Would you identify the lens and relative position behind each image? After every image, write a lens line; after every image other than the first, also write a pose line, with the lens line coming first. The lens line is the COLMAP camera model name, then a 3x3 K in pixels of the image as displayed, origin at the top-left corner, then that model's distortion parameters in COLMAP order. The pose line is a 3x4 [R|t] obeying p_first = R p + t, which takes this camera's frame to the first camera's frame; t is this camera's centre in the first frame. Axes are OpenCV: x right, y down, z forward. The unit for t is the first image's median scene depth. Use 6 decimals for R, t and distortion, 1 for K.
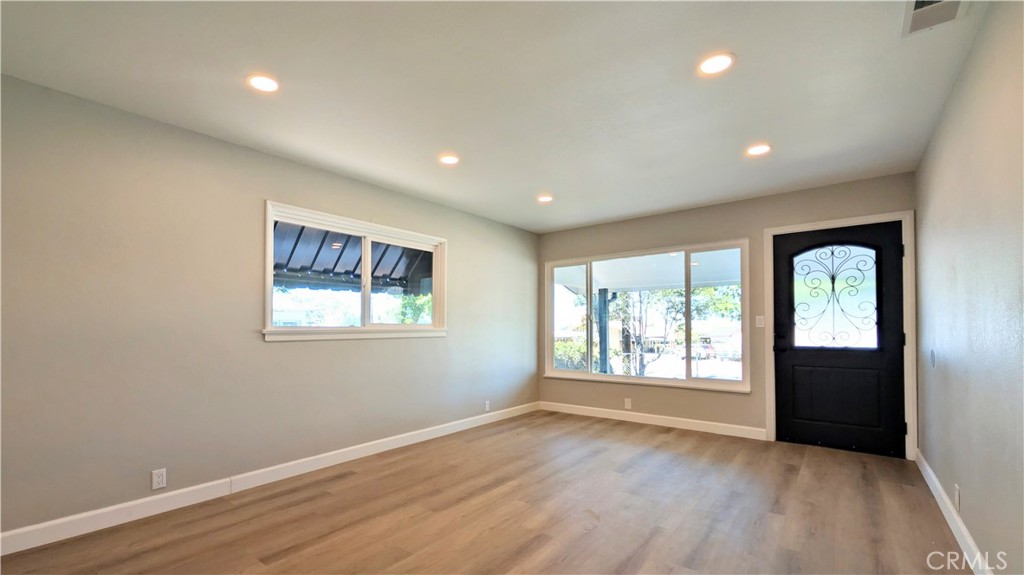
lens RADIAL K [[388.2, 0, 510.8], [0, 388.2, 326.1], [0, 0, 1]] dist [0.000077, 0.000556]
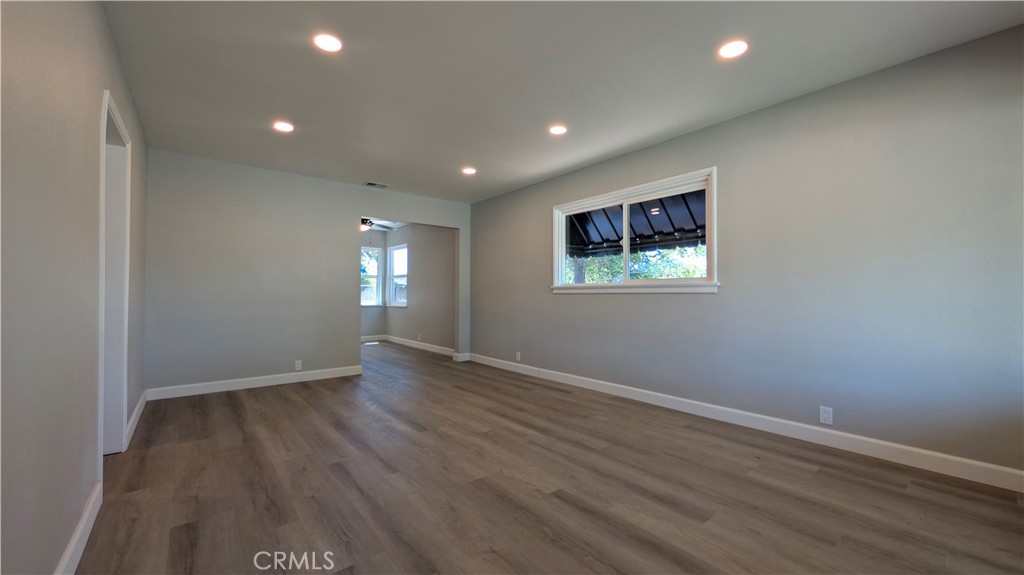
lens RADIAL K [[388.2, 0, 515.8], [0, 388.2, 289.7], [0, 0, 1]] dist [0.000077, 0.000556]
pose [[-0.163921, -0.007254, -0.986447, 0.968328], [0.008743, 0.999923, -0.008806, 0.035120], [0.986435, -0.010069, -0.163845, 1.068939]]
